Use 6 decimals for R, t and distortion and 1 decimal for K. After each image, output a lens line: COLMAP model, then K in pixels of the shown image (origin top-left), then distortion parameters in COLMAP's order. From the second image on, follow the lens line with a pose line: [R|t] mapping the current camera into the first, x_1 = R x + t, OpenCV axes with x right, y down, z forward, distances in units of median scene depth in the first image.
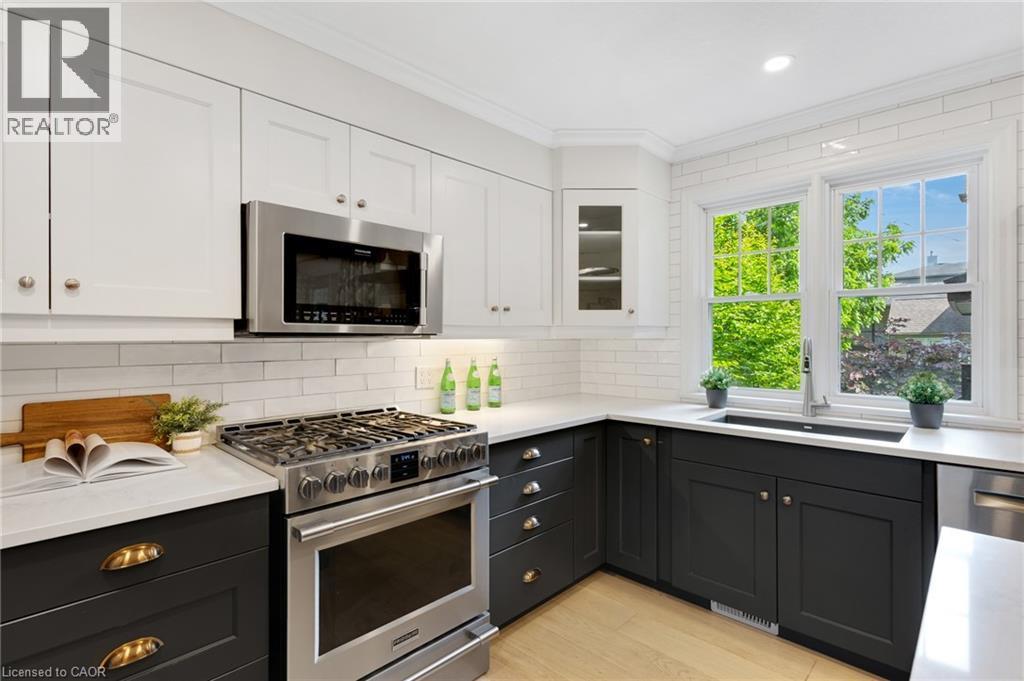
lens RADIAL K [[492.1, 0, 509.6], [0, 492.1, 336.8], [0, 0, 1]] dist [-0.016841, -0.000110]
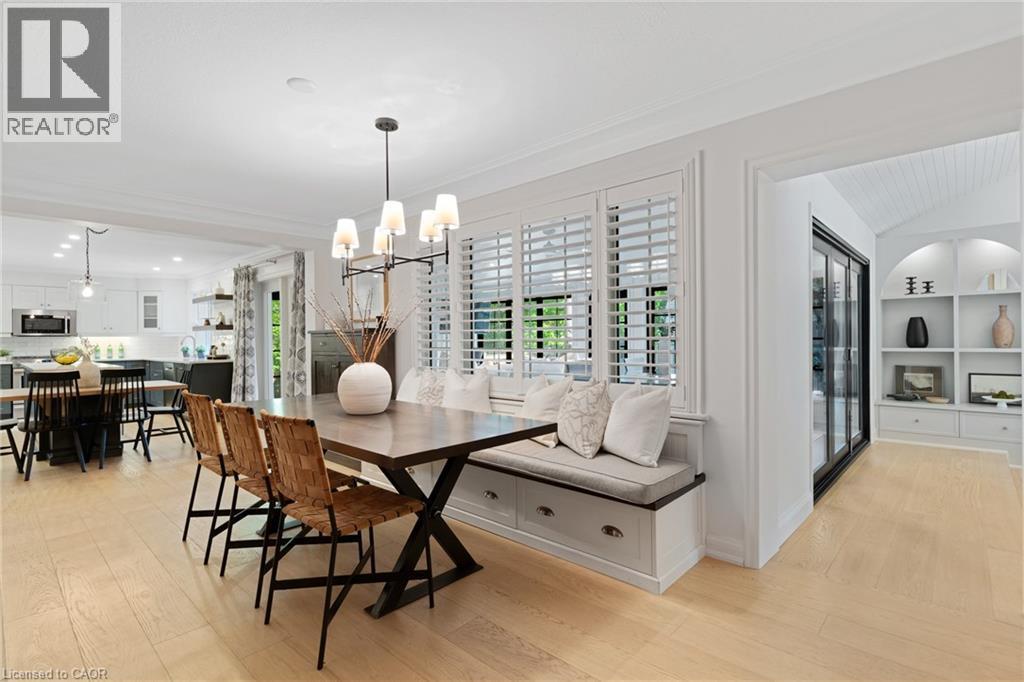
lens RADIAL K [[492.1, 0, 512.5], [0, 492.1, 339.7], [0, 0, 1]] dist [-0.016841, -0.000110]
pose [[0.999873, -0.012782, 0.009564, 2.674240], [0.012813, 0.999913, -0.003169, 0.068075], [-0.009523, 0.003291, 0.999949, -2.352883]]
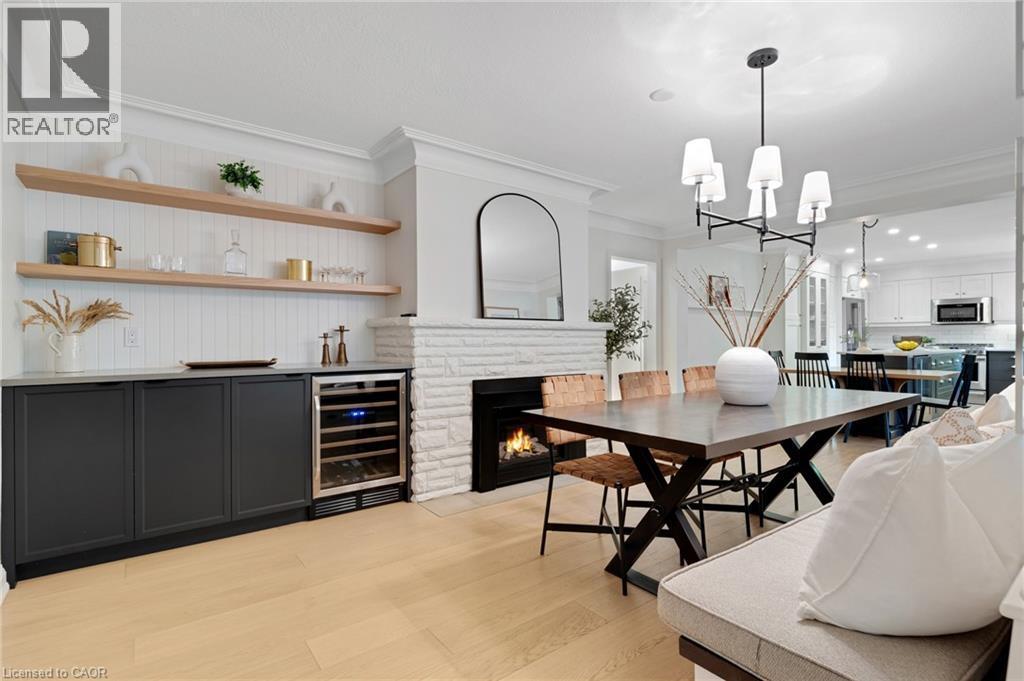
lens RADIAL K [[492.1, 0, 510.1], [0, 492.1, 341.1], [0, 0, 1]] dist [-0.016841, -0.000110]
pose [[-0.159859, 0.008497, -0.987103, 3.314782], [-0.004337, 0.999947, 0.009310, 0.089970], [0.987130, 0.005769, -0.159814, -1.636764]]
